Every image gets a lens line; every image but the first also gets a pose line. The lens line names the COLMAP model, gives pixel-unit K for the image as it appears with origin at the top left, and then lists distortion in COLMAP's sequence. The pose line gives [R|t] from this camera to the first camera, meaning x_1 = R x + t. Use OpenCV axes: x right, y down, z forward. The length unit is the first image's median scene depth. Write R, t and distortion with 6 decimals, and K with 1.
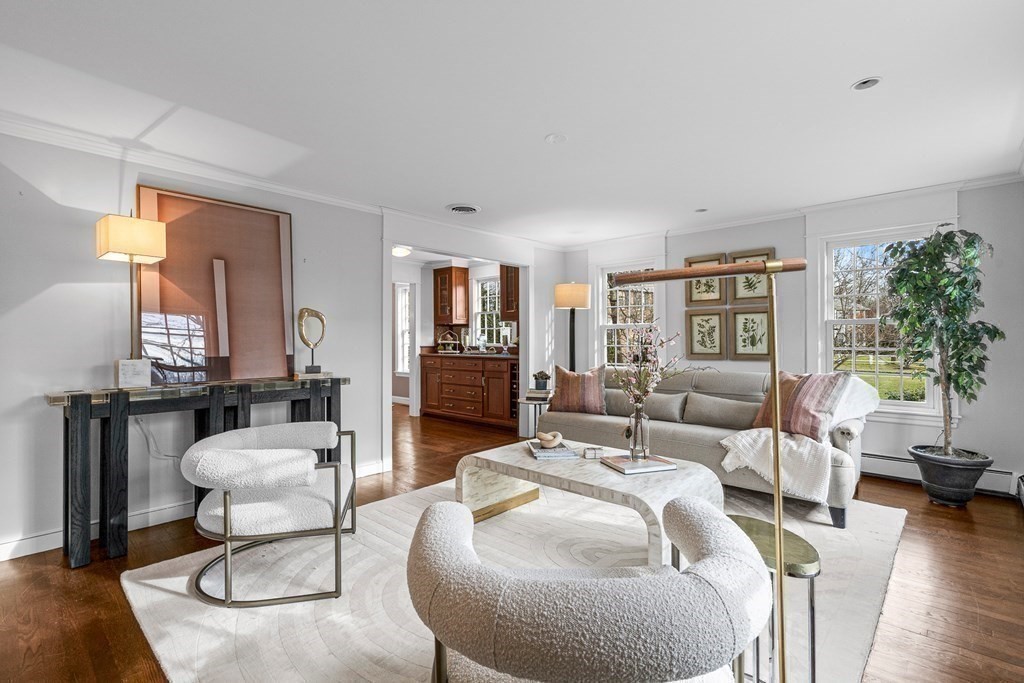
lens RADIAL K [[466.2, 0, 506.4], [0, 466.2, 340.5], [0, 0, 1]] dist [-0.004674, 0.002190]
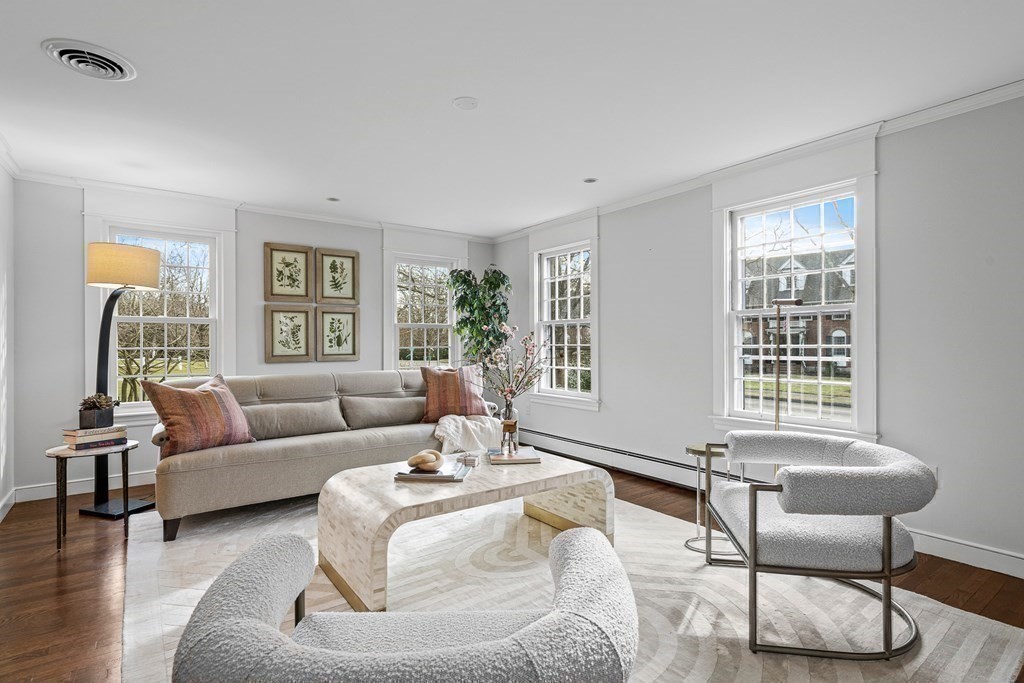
lens RADIAL K [[507.8, 0, 504.5], [0, 507.8, 343.5], [0, 0, 1]] dist [-0.011141, 0.001272]
pose [[0.176184, 0.001729, 0.984356, -0.468432], [0.002986, 0.999993, -0.002291, 0.009093], [-0.984353, 0.003343, 0.176177, 0.451347]]
